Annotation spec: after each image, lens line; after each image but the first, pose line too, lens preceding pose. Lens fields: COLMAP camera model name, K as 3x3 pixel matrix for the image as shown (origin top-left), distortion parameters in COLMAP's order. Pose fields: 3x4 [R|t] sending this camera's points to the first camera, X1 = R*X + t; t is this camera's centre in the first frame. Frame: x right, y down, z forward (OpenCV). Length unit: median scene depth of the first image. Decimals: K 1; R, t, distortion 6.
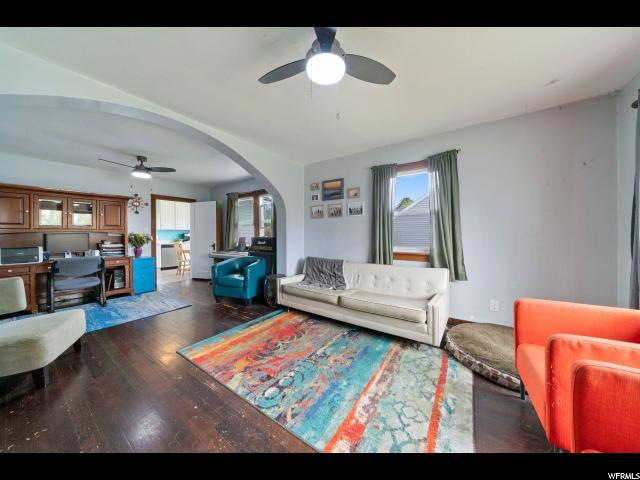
lens RADIAL K [[221.2, 0, 317.1], [0, 221.2, 234.9], [0, 0, 1]] dist [-0.000593, -0.000027]
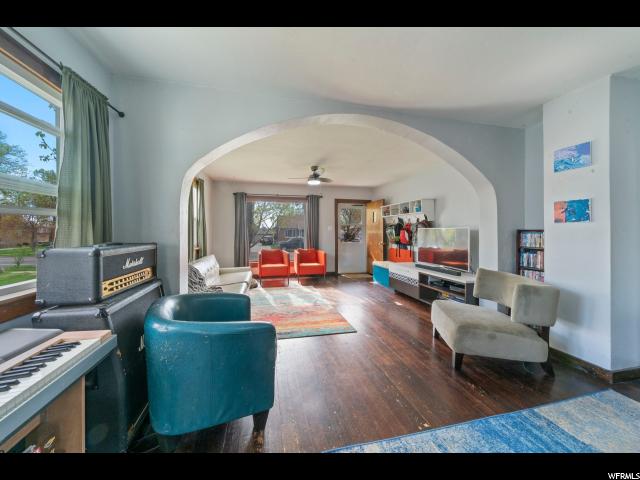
lens RADIAL K [[232.9, 0, 309.6], [0, 232.9, 230.7], [0, 0, 1]] dist [-0.001319, -0.000191]
pose [[-0.732644, 0.009654, 0.680543, -1.001669], [0.011791, 0.999929, -0.001490, -0.014515], [-0.680510, 0.006933, -0.732706, 1.596559]]
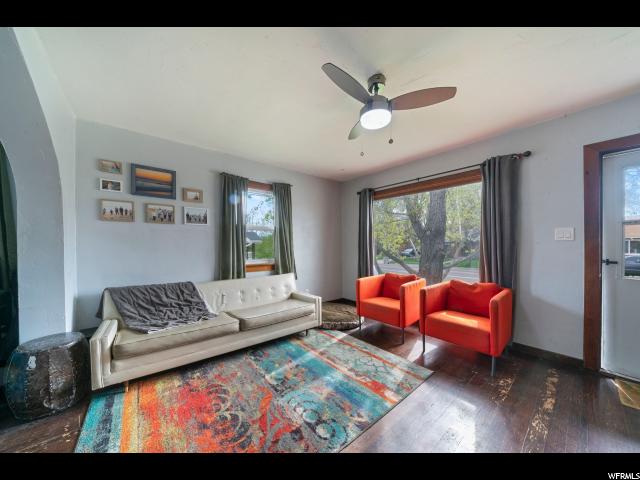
lens RADIAL K [[220.1, 0, 317.1], [0, 220.1, 248.2], [0, 0, 1]] dist [-0.002579, -0.000126]
pose [[0.269848, -0.007692, 0.962872, -0.583163], [0.008936, 0.999945, 0.005484, -0.002220], [-0.962861, 0.007124, 0.269902, 0.446956]]
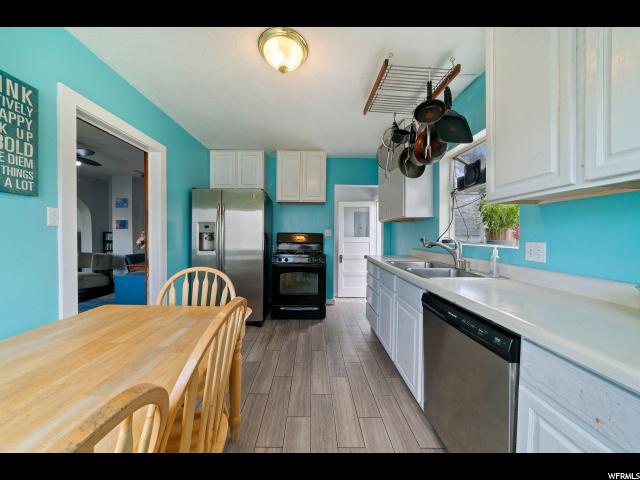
lens RADIAL K [[218.9, 0, 317.0], [0, 218.9, 241.8], [0, 0, 1]] dist [-0.000711, -0.000073]
pose [[-0.815709, 0.017977, -0.578184, -1.361425], [-0.005777, 0.999214, 0.039219, -0.009590], [0.578434, 0.035331, -0.814964, 2.762656]]
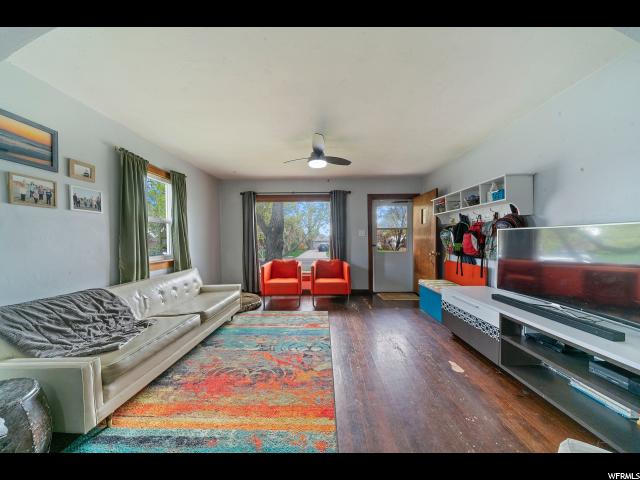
lens RADIAL K [[218.9, 0, 317.0], [0, 218.9, 241.8], [0, 0, 1]] dist [-0.000711, -0.000073]
pose [[-0.554442, 0.000491, 0.832222, -0.788860], [0.020685, 0.999699, 0.013192, -0.002061], [-0.831965, 0.024529, -0.554286, 1.000543]]
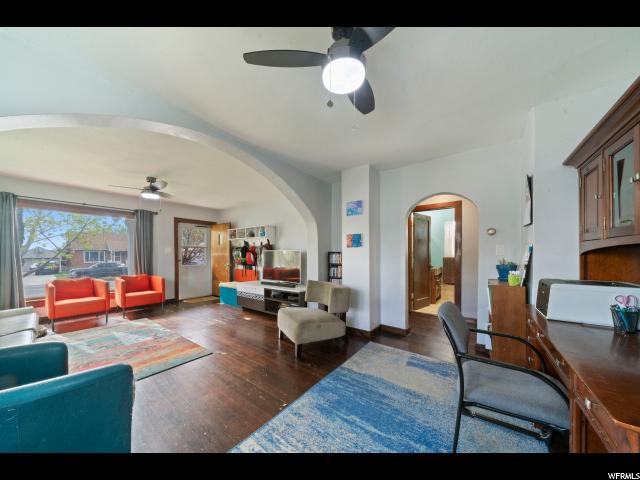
lens RADIAL K [[222.7, 0, 314.6], [0, 222.7, 254.3], [0, 0, 1]] dist [-0.000402, -0.000085]
pose [[-0.998950, 0.010151, 0.044673, -0.954775], [0.010696, 0.999871, 0.011976, -0.012025], [-0.044546, 0.012442, -0.998930, 1.662055]]
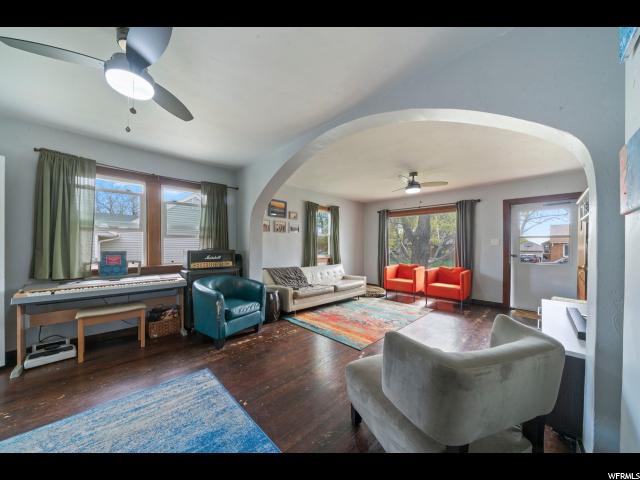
lens RADIAL K [[222.8, 0, 314.1], [0, 222.8, 247.1], [0, 0, 1]] dist [-0.000236, -0.000031]
pose [[0.184172, 0.002029, 0.982892, -1.376760], [-0.002177, 0.999996, -0.001656, 0.000609], [-0.982892, -0.001835, 0.184176, 0.780373]]
